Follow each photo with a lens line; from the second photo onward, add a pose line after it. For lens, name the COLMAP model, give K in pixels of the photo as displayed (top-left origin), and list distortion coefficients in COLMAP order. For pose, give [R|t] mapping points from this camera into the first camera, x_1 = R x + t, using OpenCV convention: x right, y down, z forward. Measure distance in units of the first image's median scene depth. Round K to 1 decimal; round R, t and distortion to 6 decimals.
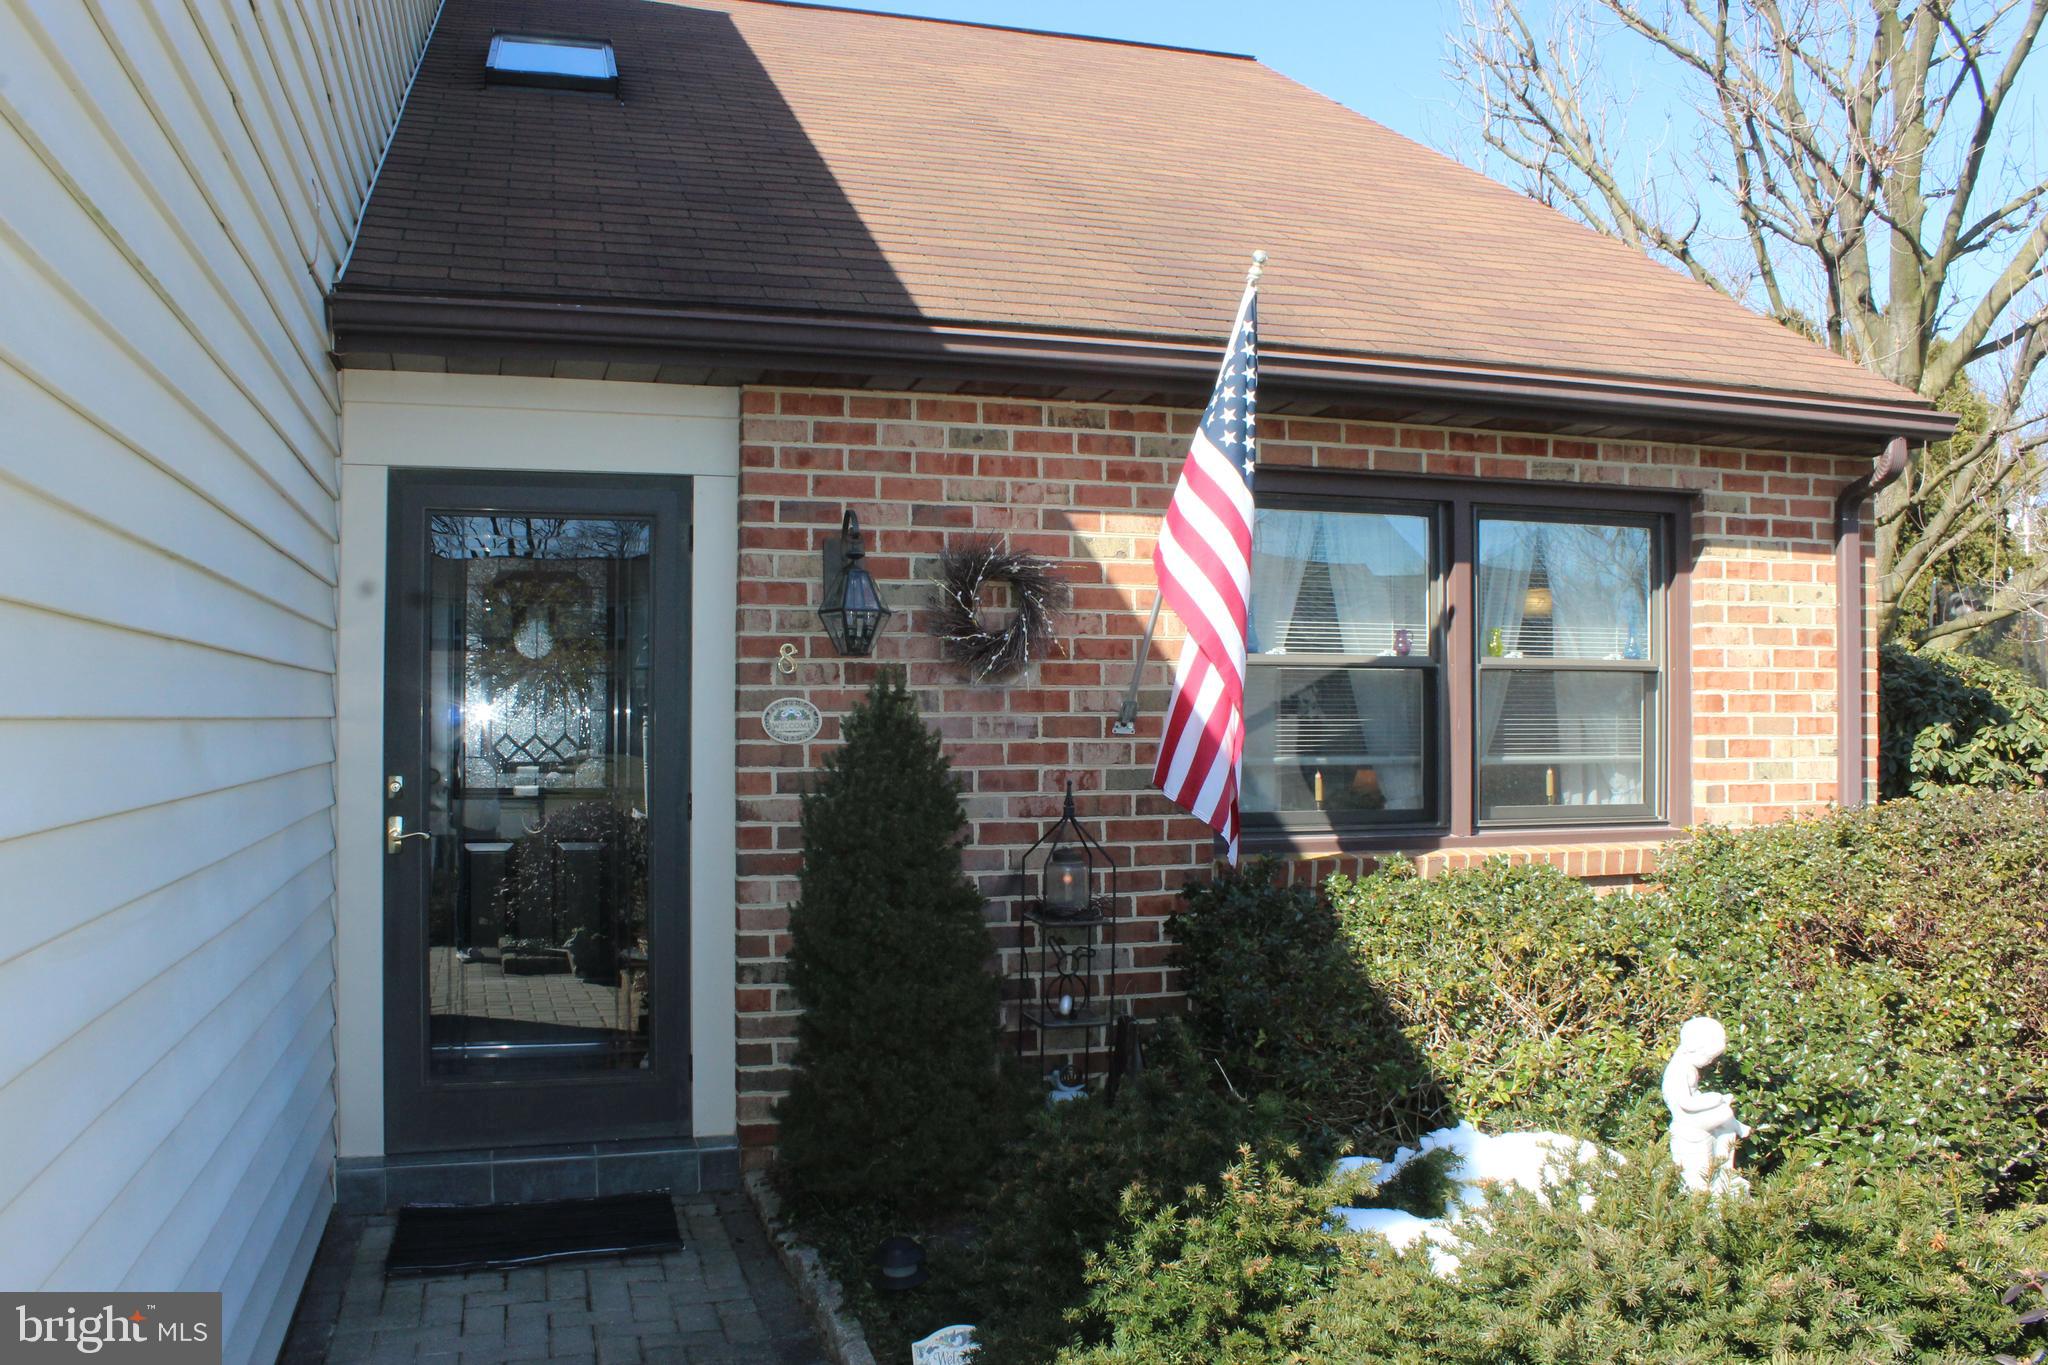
lens RADIAL K [[1688.0, 0, 1007.4], [0, 1688.0, 681.8], [0, 0, 1]] dist [-0.157409, 0.132208]
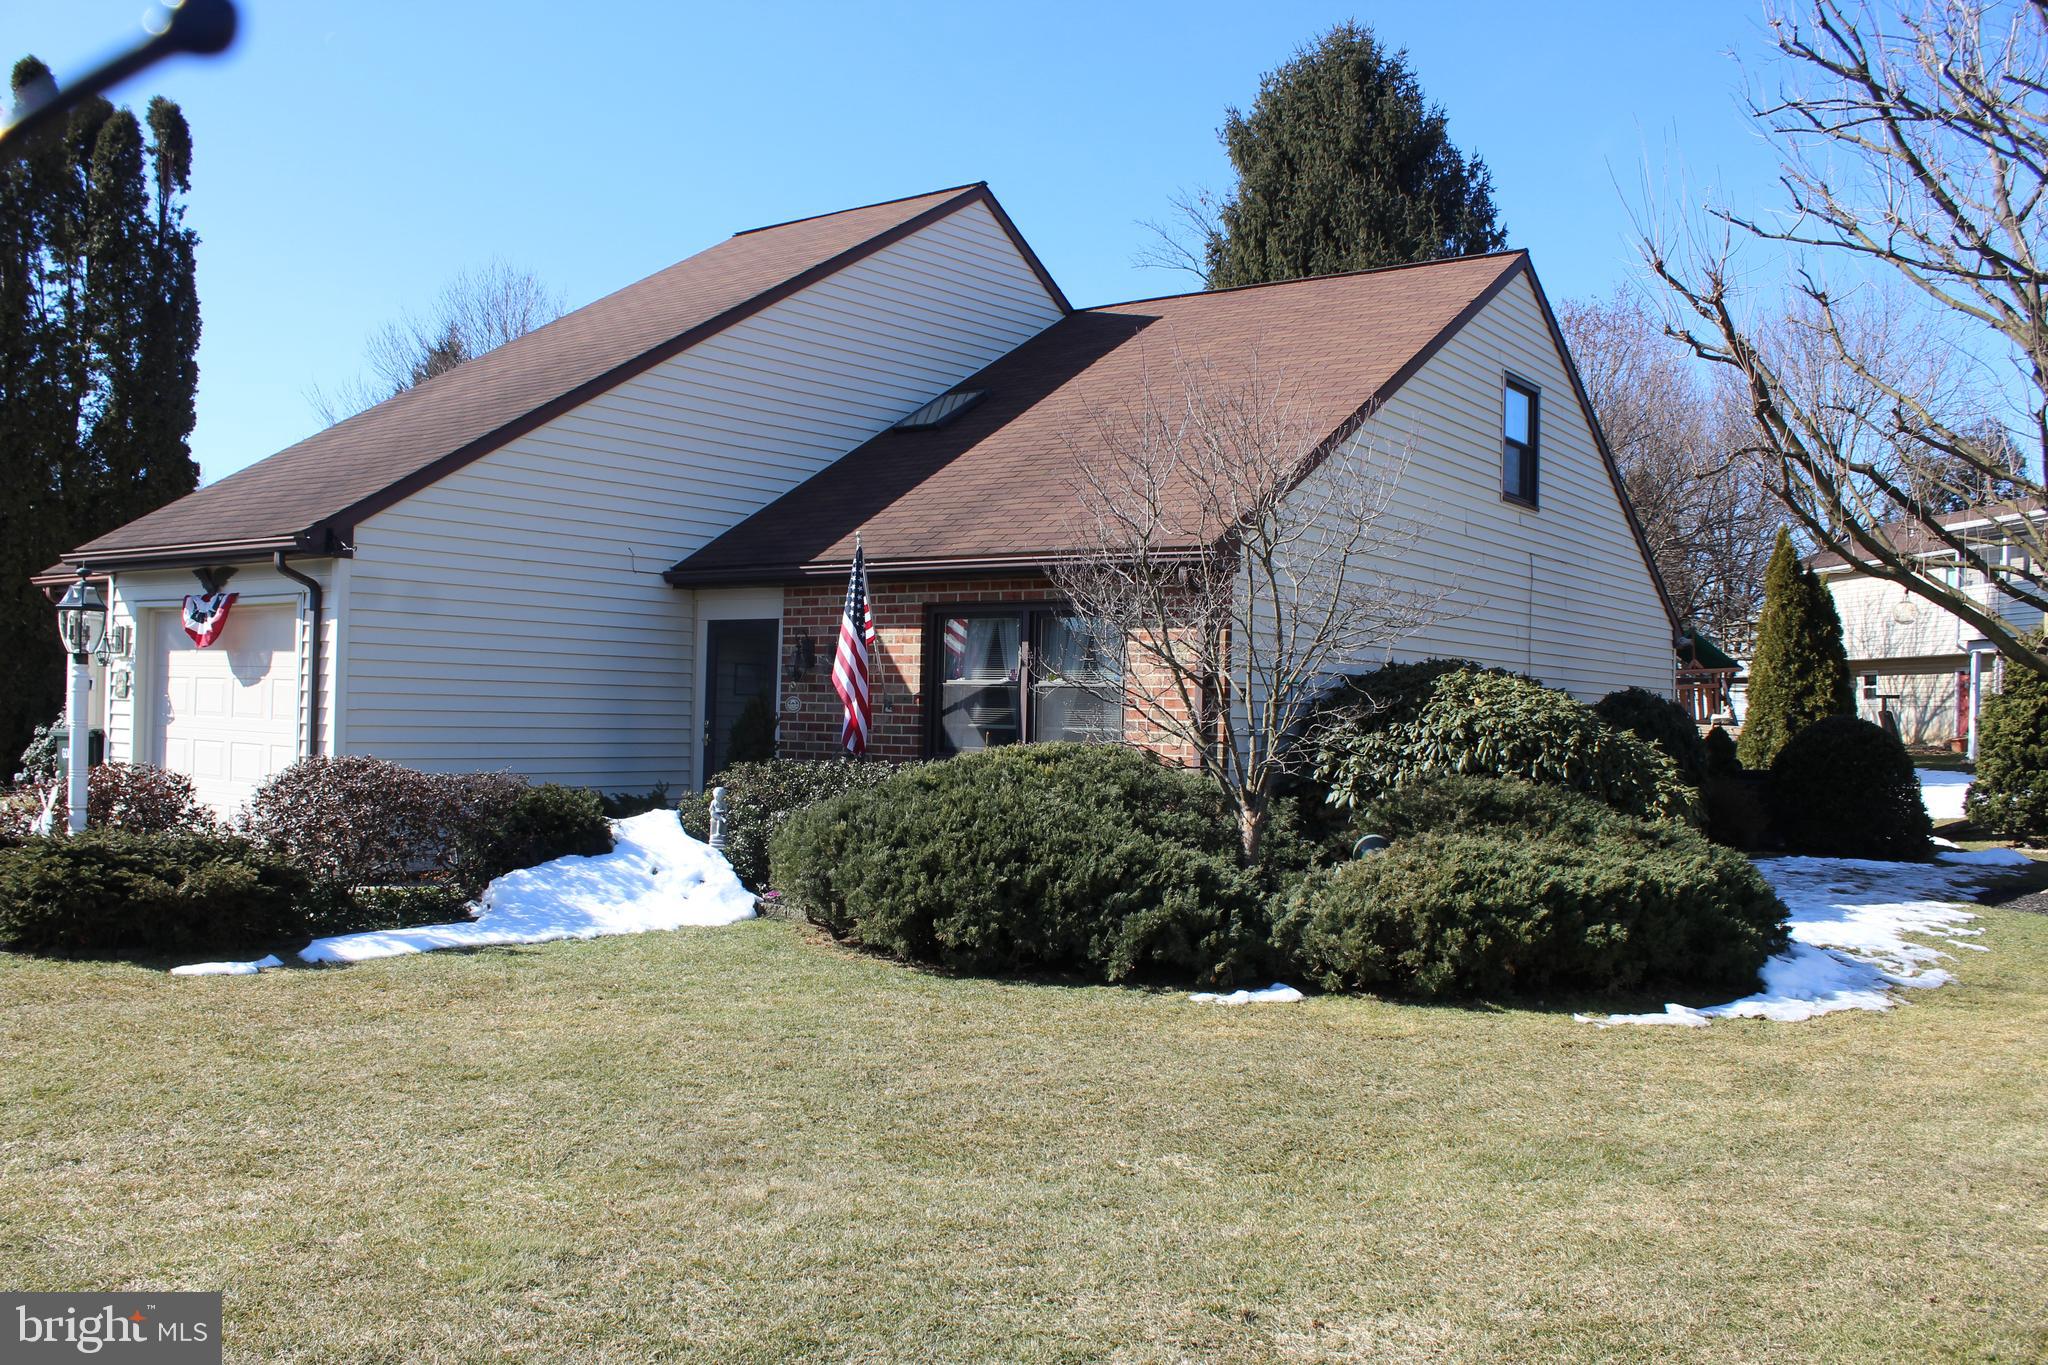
lens RADIAL K [[1688.0, 0, 1014.3], [0, 1688.0, 702.0], [0, 0, 1]] dist [-0.157409, 0.132208]
pose [[0.608796, 0.006887, -0.793297, 2.073029], [-0.010791, 0.999942, 0.000399, 0.012177], [0.793253, 0.008317, 0.608835, -0.386082]]
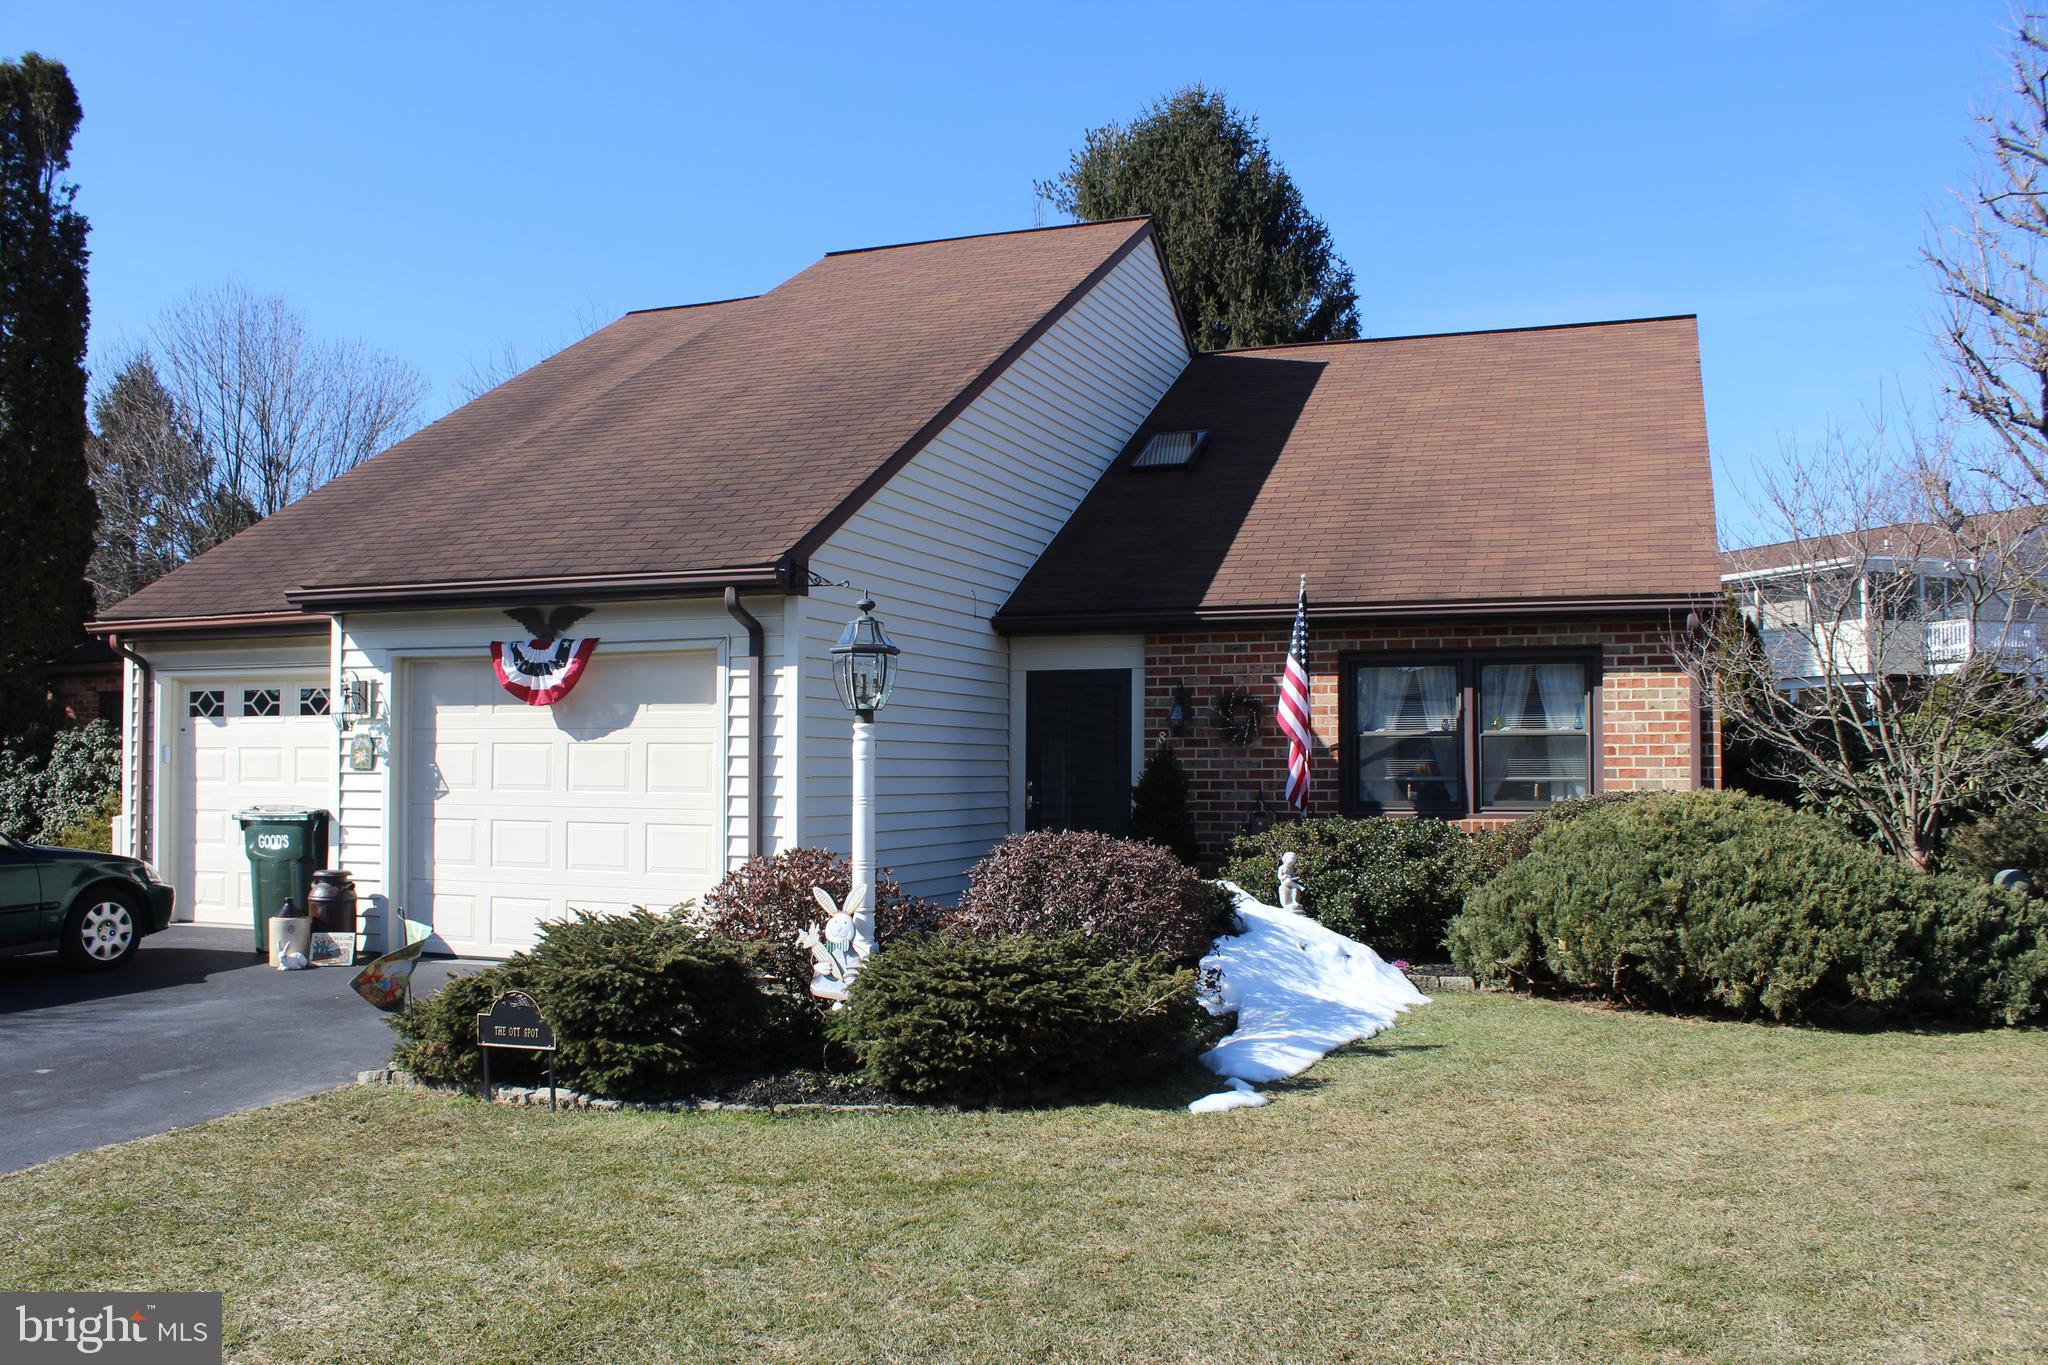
lens RADIAL K [[1688.0, 0, 1003.7], [0, 1688.0, 680.2], [0, 0, 1]] dist [-0.157409, 0.132208]
pose [[0.793121, -0.035601, -0.608022, 1.119152], [0.009996, 0.998917, -0.045450, 0.011997], [0.608982, 0.029970, 0.792618, -1.086403]]
